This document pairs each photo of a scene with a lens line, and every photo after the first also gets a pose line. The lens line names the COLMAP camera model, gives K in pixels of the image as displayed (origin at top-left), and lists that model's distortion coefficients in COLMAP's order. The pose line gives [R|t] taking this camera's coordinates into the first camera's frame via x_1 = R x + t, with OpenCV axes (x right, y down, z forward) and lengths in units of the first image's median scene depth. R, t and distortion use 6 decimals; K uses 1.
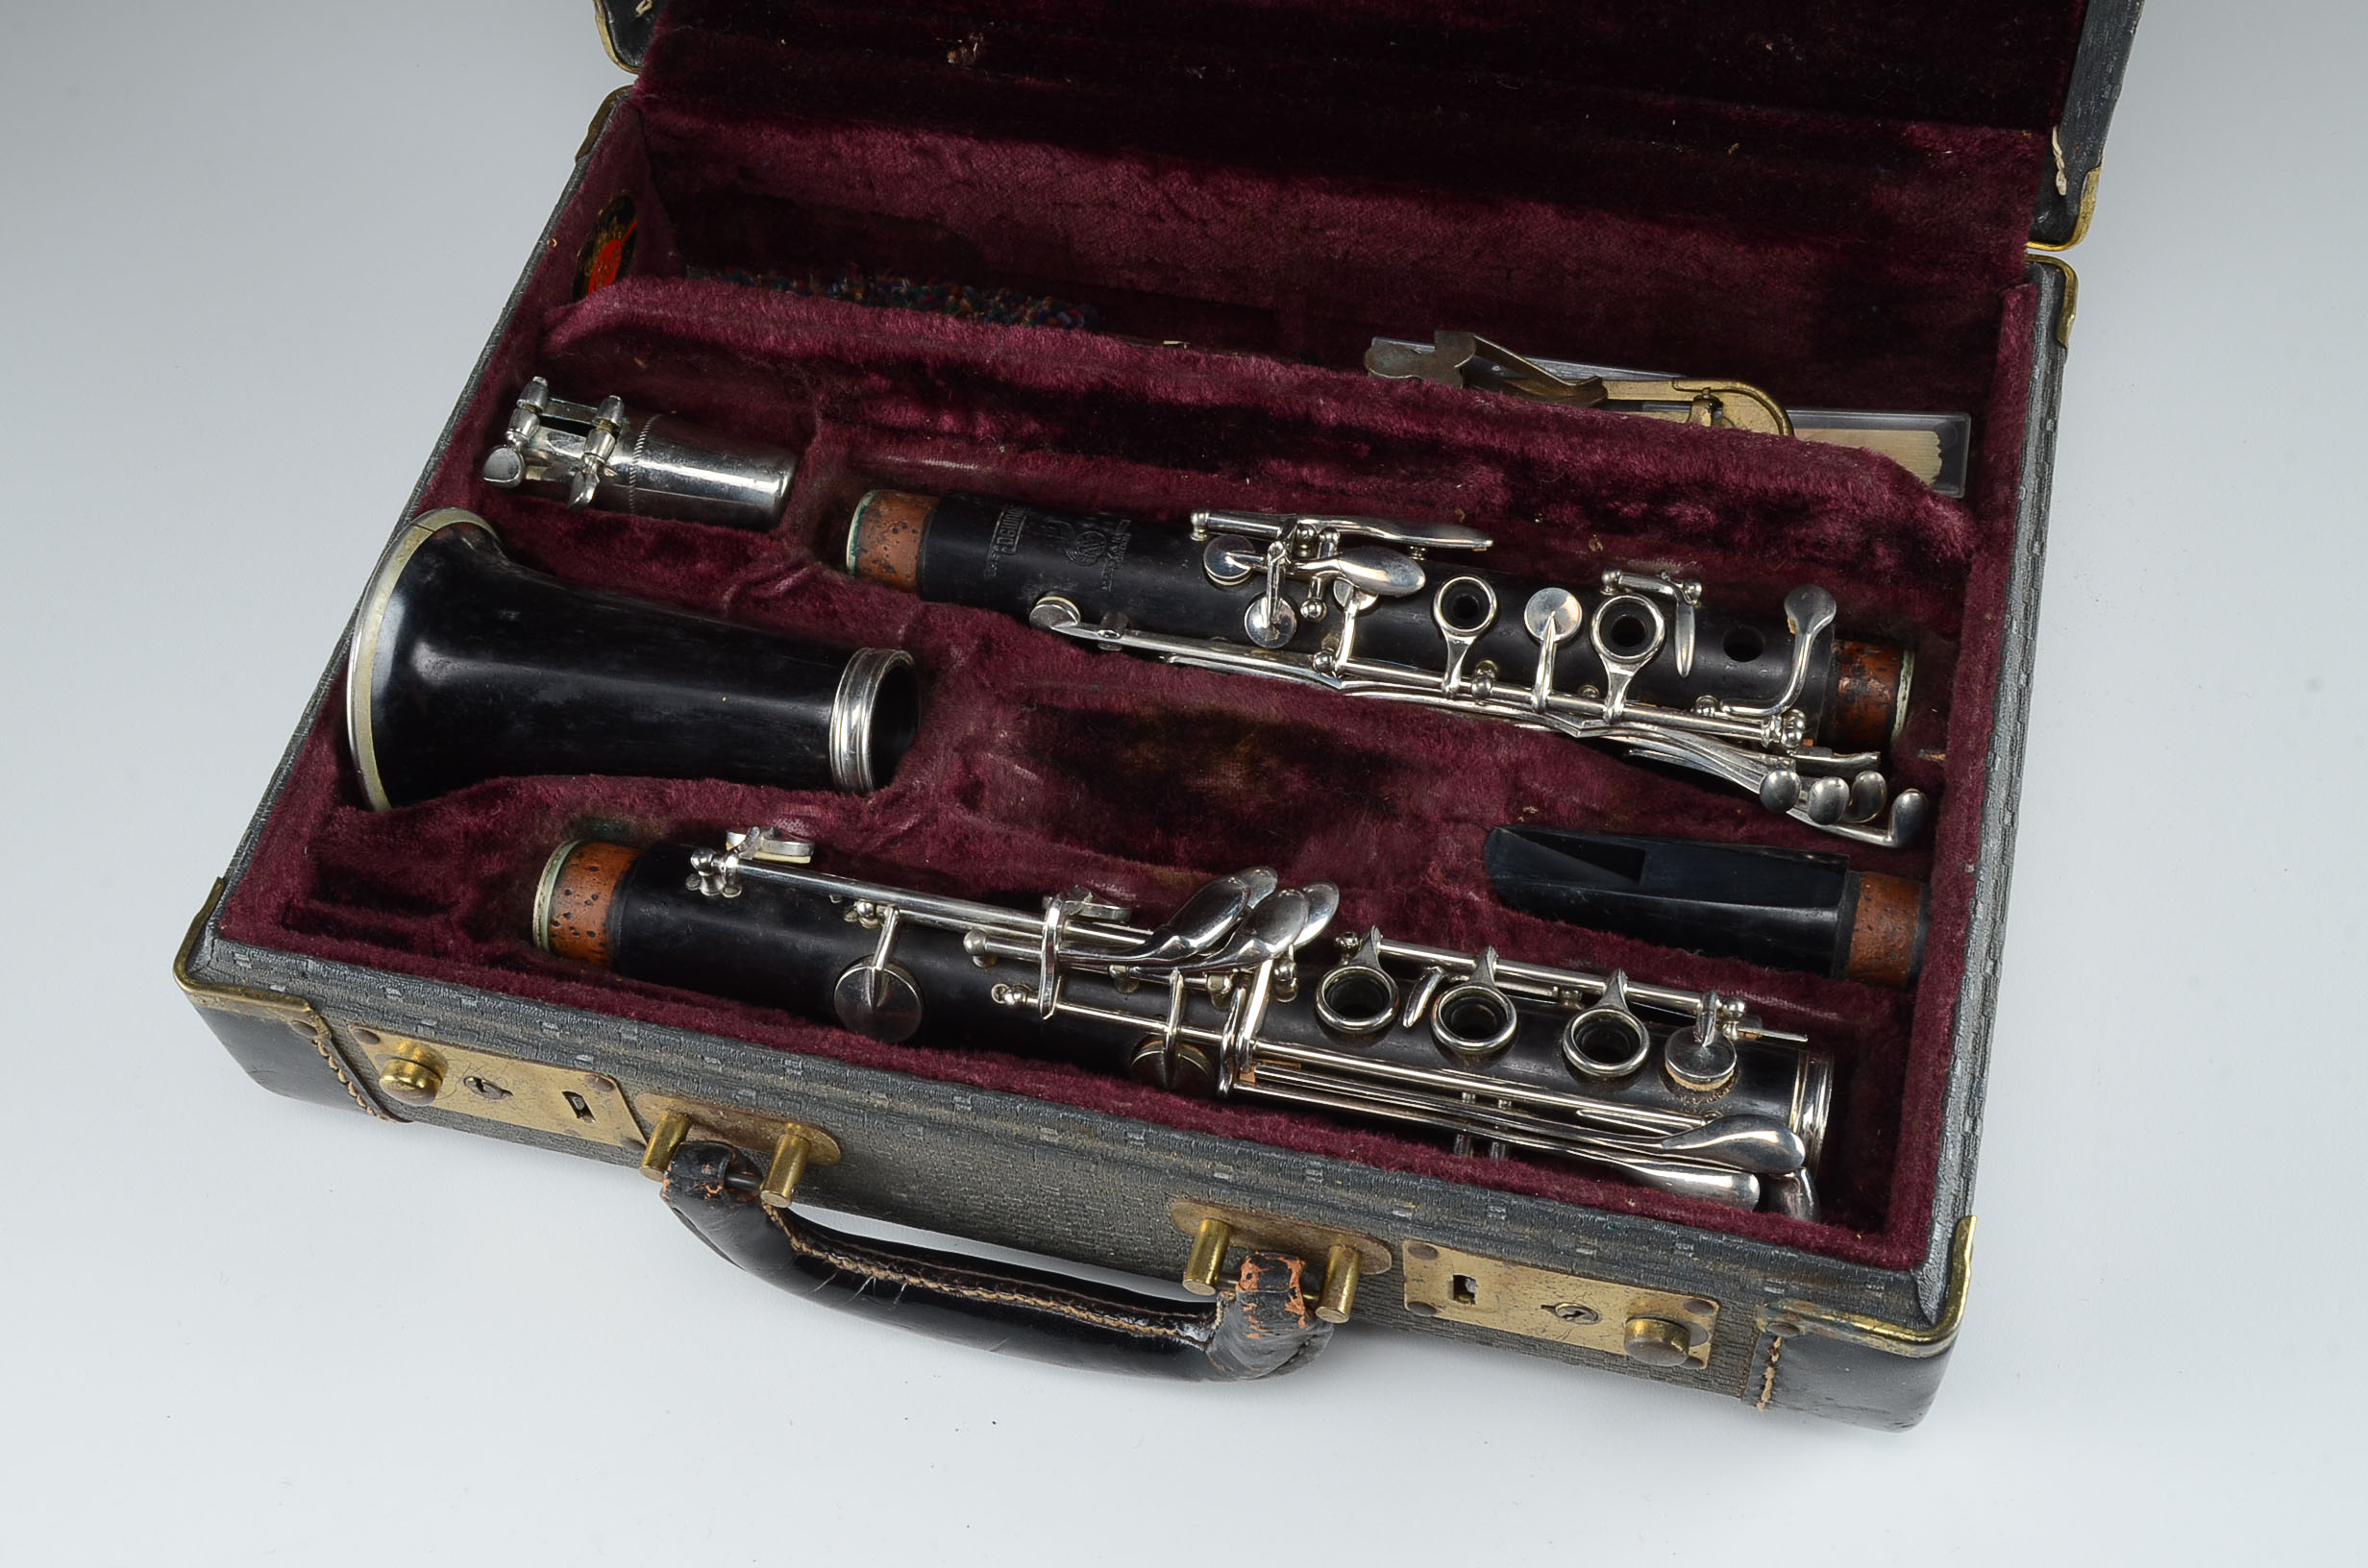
lens RADIAL K [[2697.7, 0, 1162.9], [0, 2697.7, 781.2], [0, 0, 1]] dist [-0.057680, 0.000000]
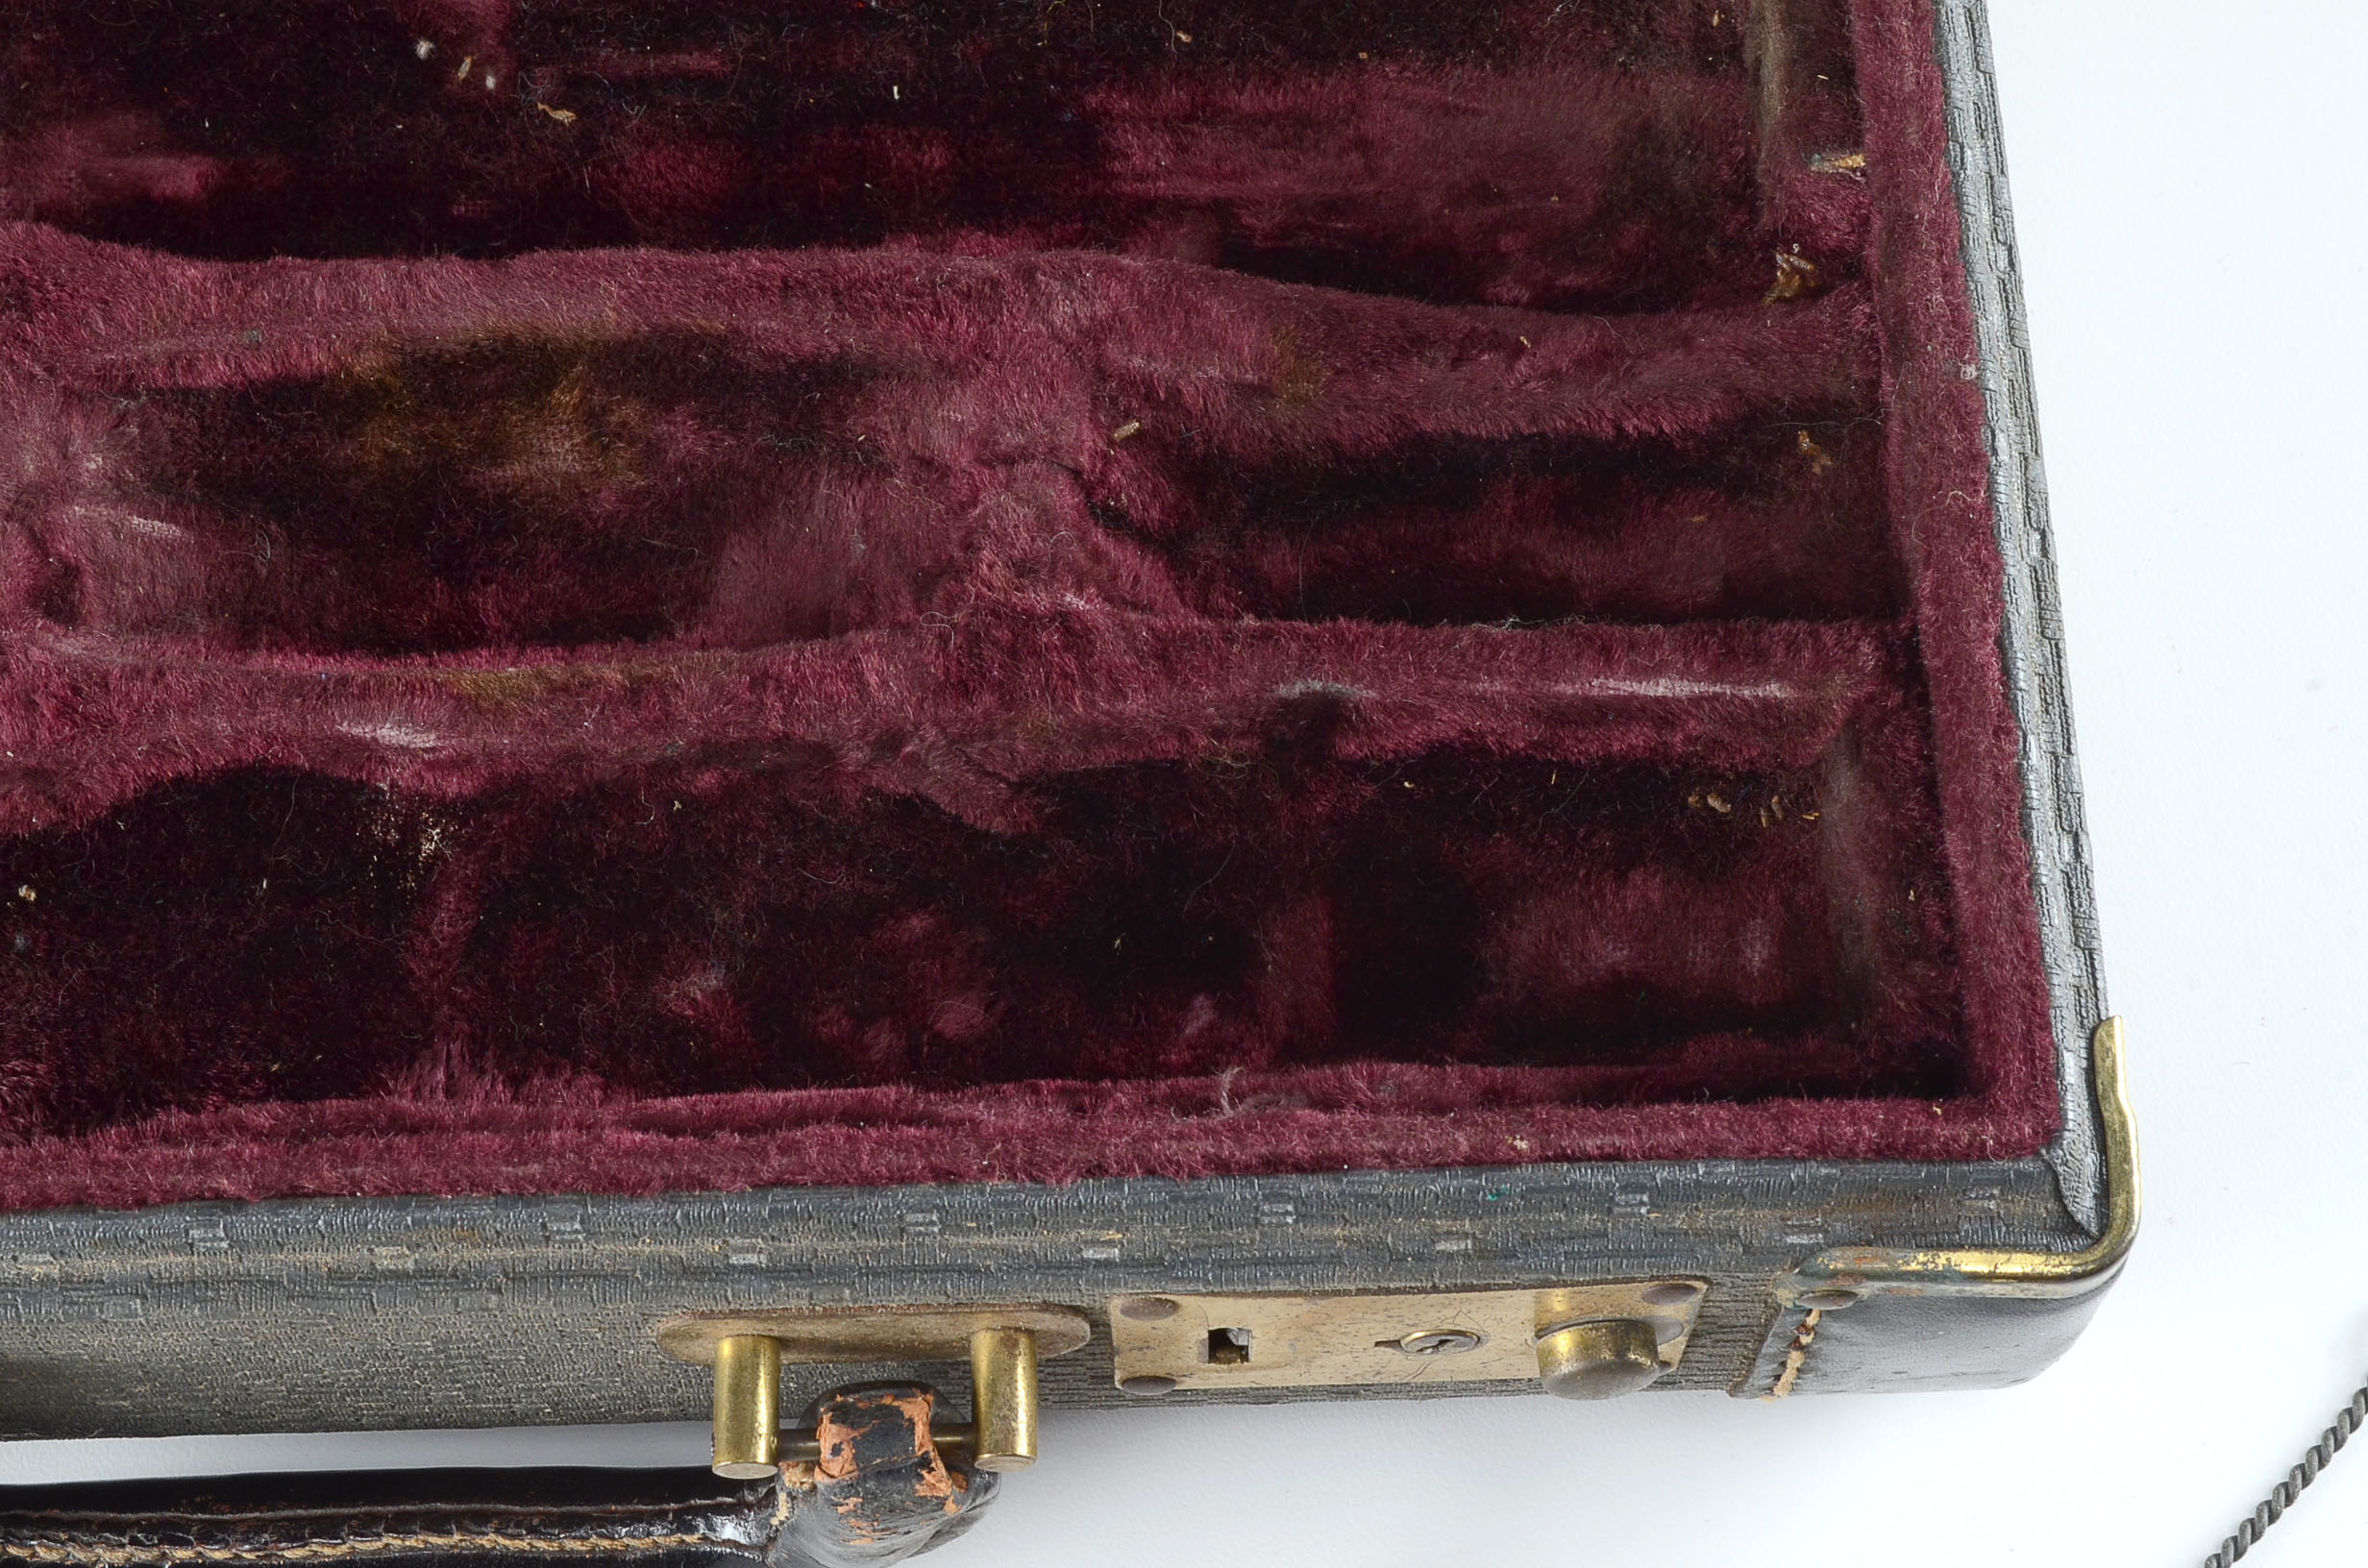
lens RADIAL K [[4140.0, 0, 1181.1], [0, 4140.0, 799.2], [0, 0, 1]] dist [-0.001773, 0.000000]
pose [[0.956516, -0.224326, 0.186428, -0.026152], [0.191457, 0.965055, 0.178920, -0.064580], [-0.220050, -0.135447, 0.966039, 0.219271]]
